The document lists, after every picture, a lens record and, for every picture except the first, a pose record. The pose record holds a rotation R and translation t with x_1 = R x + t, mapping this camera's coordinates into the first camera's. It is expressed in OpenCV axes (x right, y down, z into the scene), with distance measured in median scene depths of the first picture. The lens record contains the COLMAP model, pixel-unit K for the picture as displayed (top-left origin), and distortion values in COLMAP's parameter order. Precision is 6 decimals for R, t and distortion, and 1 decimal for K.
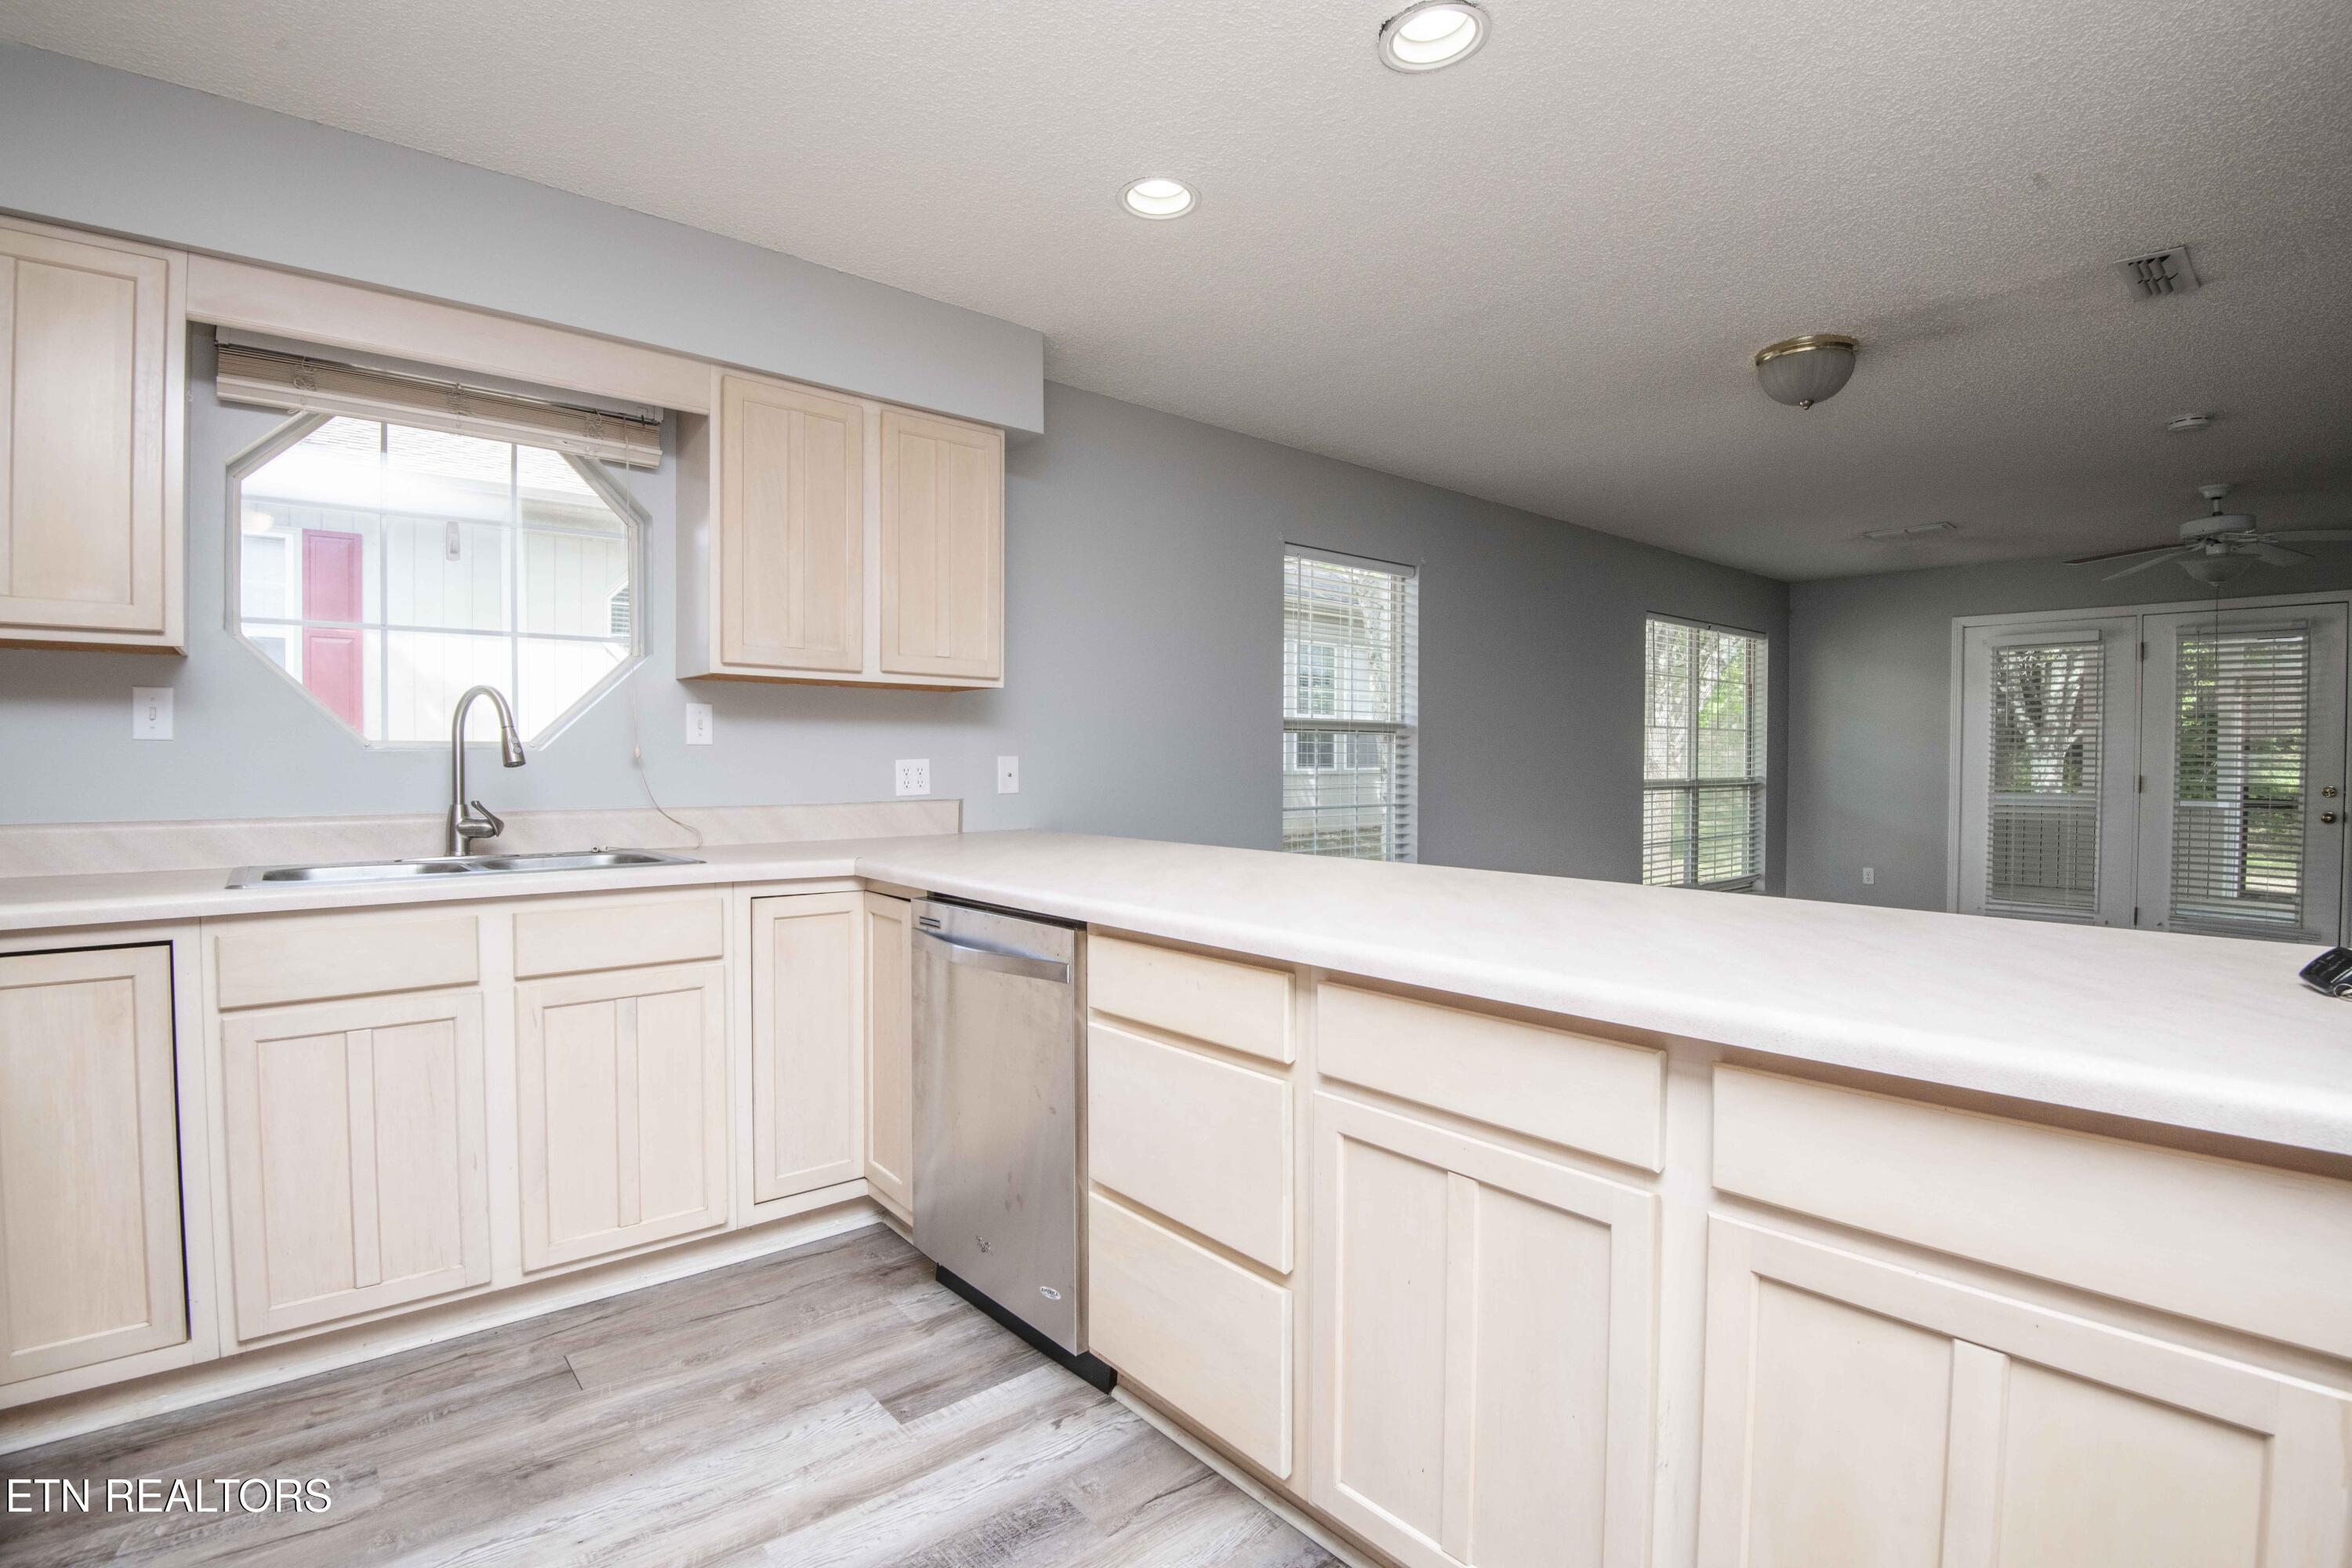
lens RADIAL K [[1084.8, 0, 1184.6], [0, 1084.8, 784.4], [0, 0, 1]] dist [-0.009105, -0.021974]
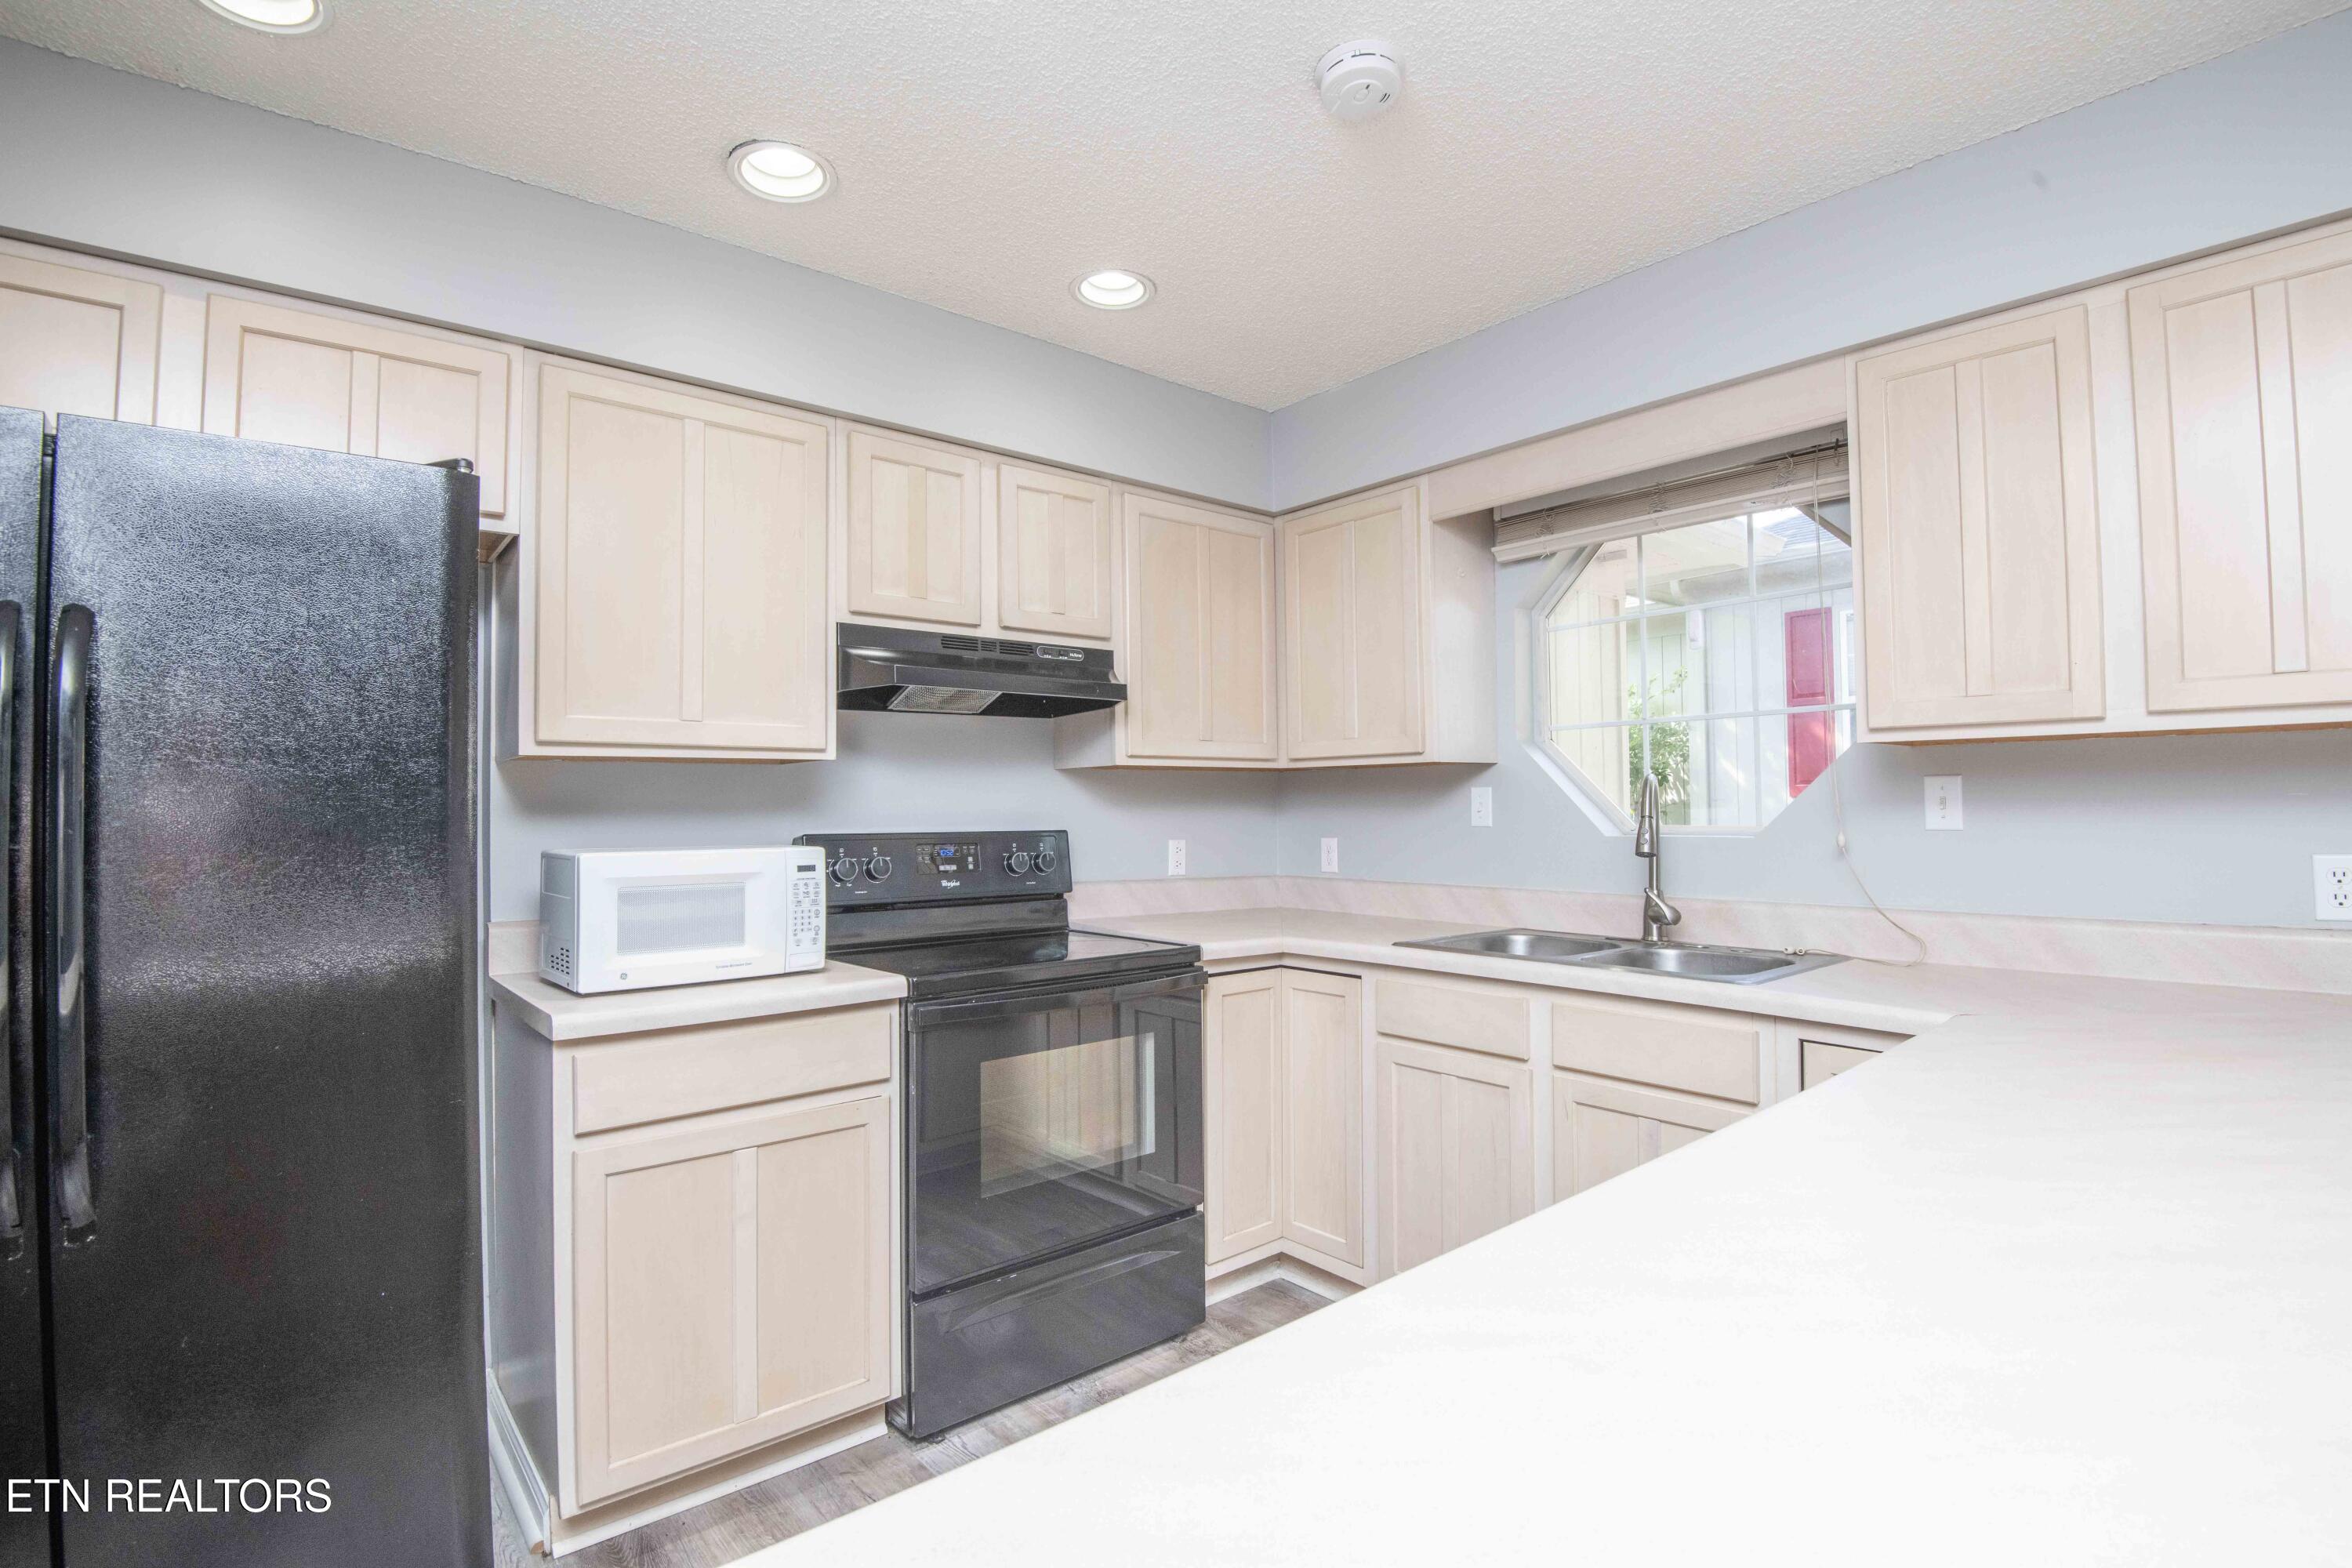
lens RADIAL K [[1085.6, 0, 1183.3], [0, 1085.6, 780.3], [0, 0, 1]] dist [-0.002020, -0.027823]
pose [[-0.000977, -0.026868, -0.999639, 0.383411], [-0.011387, 0.999574, -0.026855, -0.056039], [0.999935, 0.011356, -0.001282, 0.579913]]
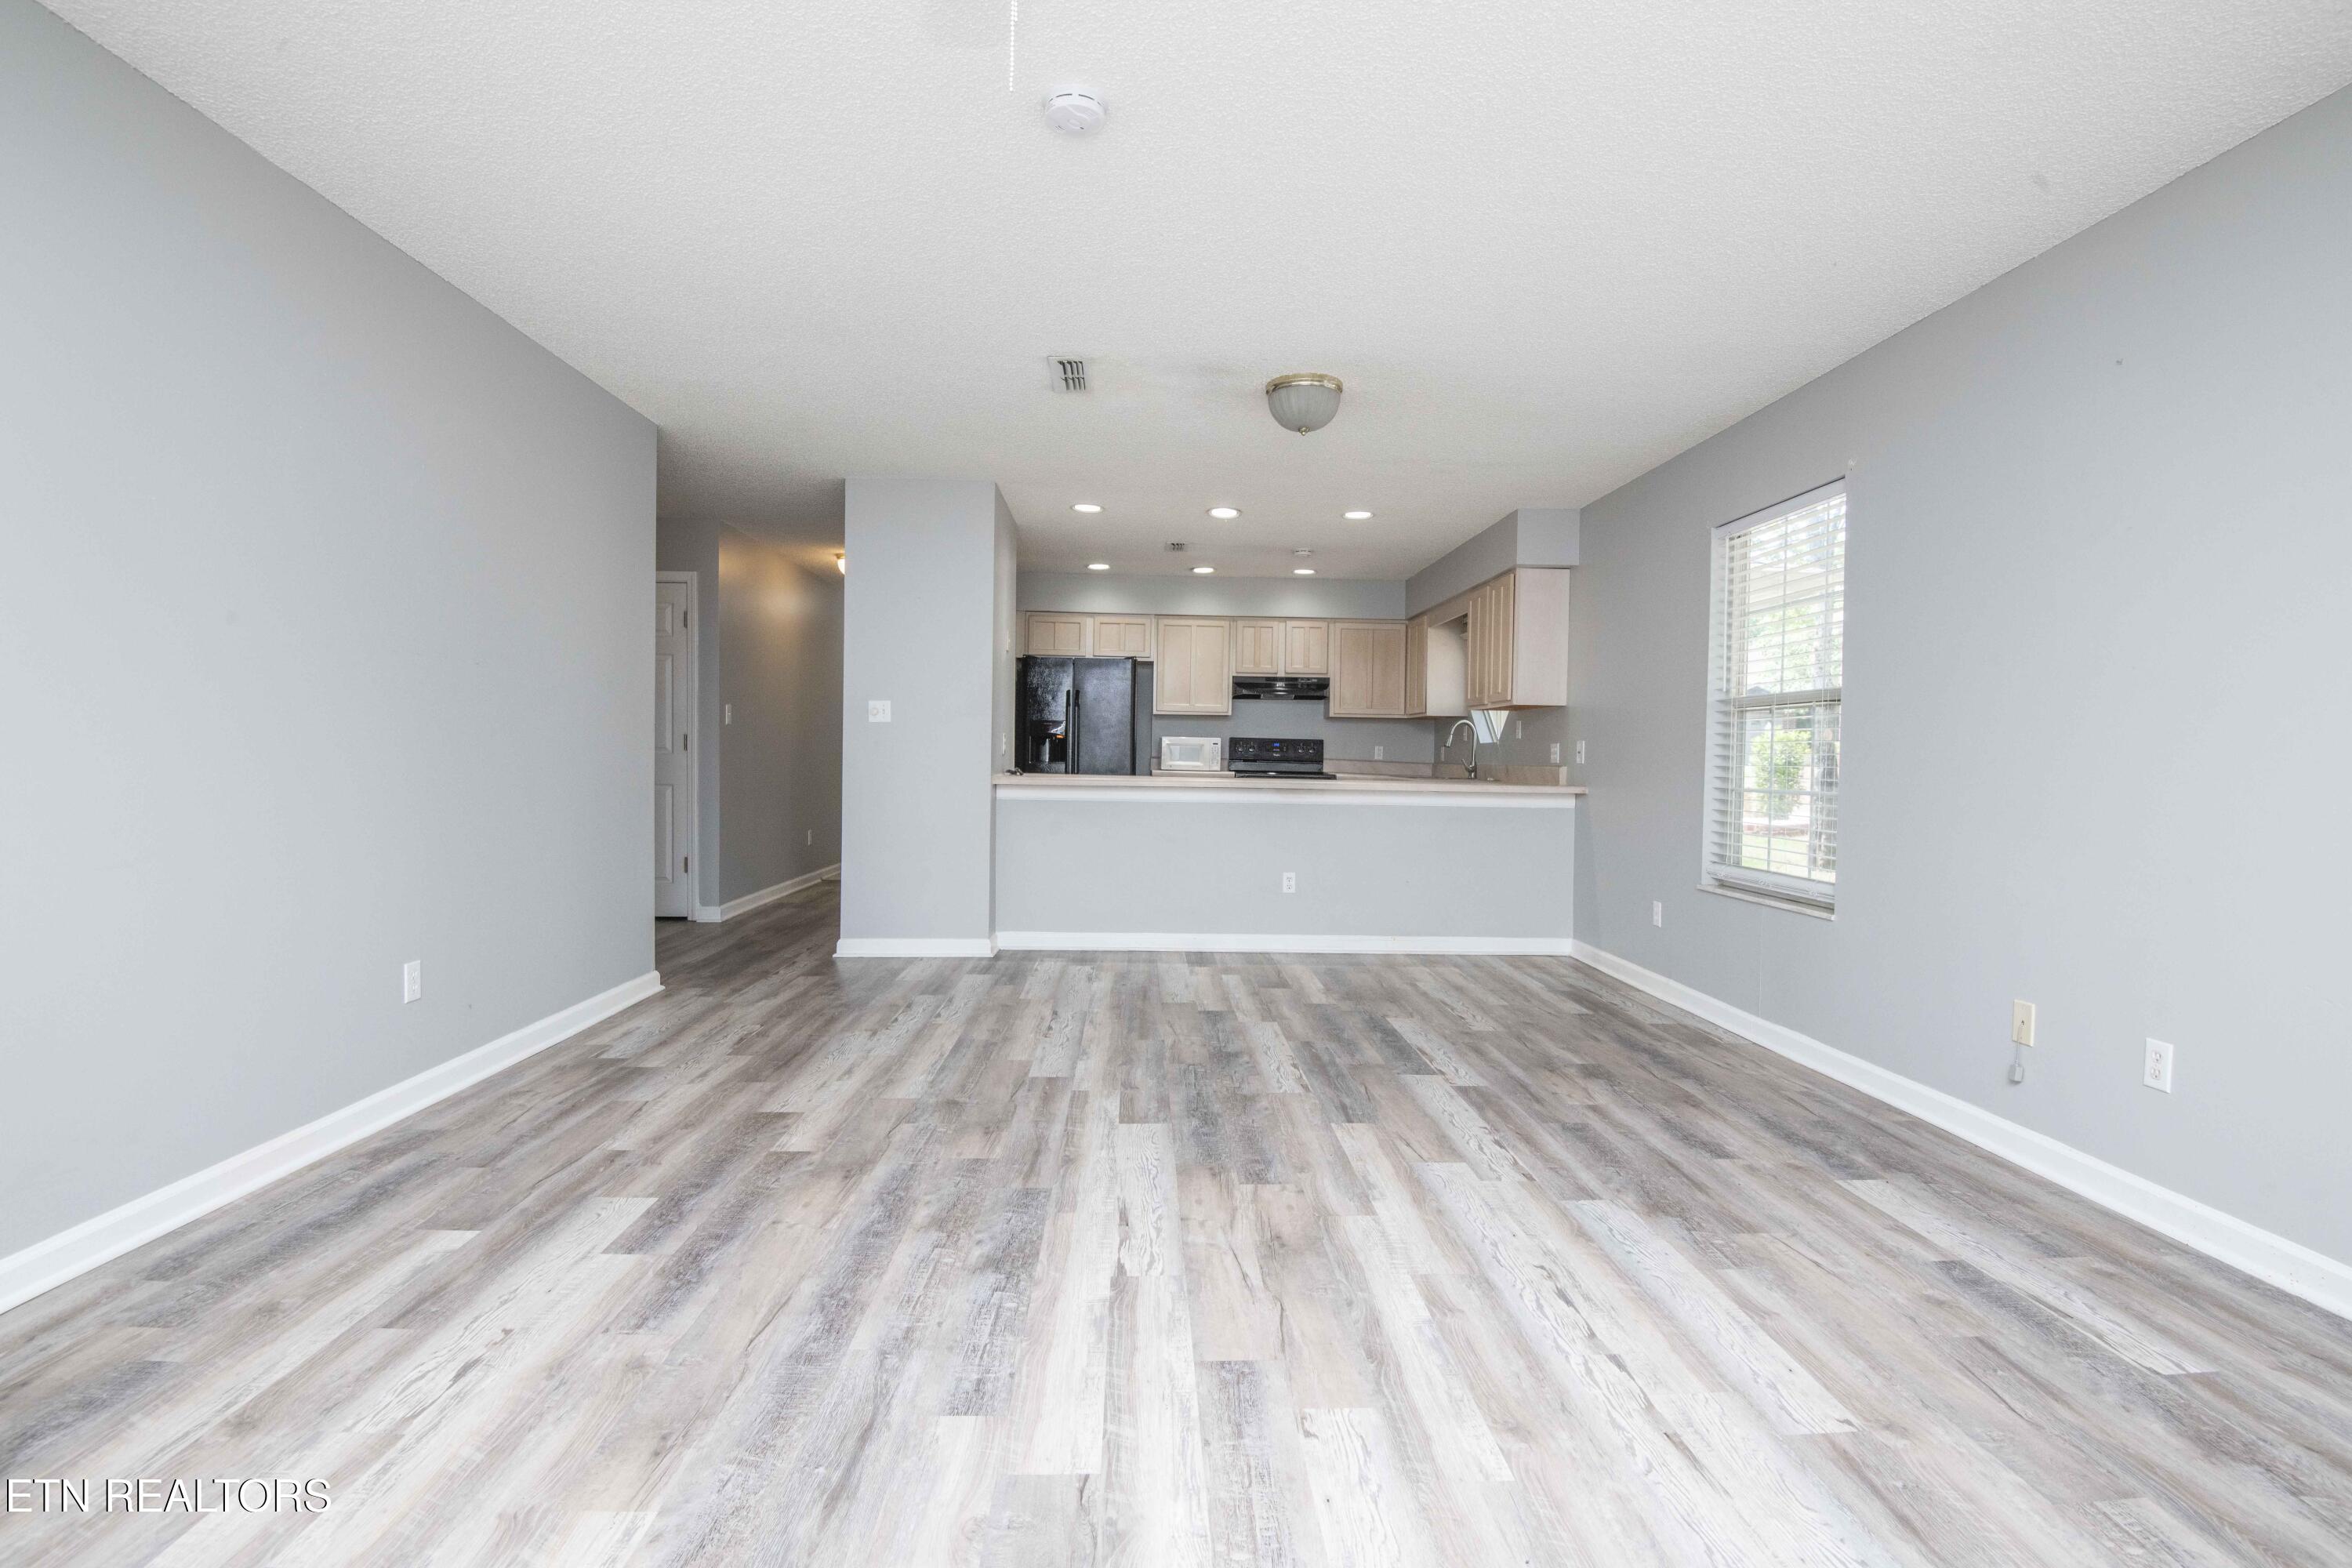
lens RADIAL K [[1085.6, 0, 1183.3], [0, 1085.6, 780.3], [0, 0, 1]] dist [-0.002020, -0.027823]
pose [[-0.618233, 0.004733, -0.785981, 2.263201], [-0.036089, 0.998756, 0.034401, -0.001700], [0.785166, 0.049633, -0.617293, 2.331960]]
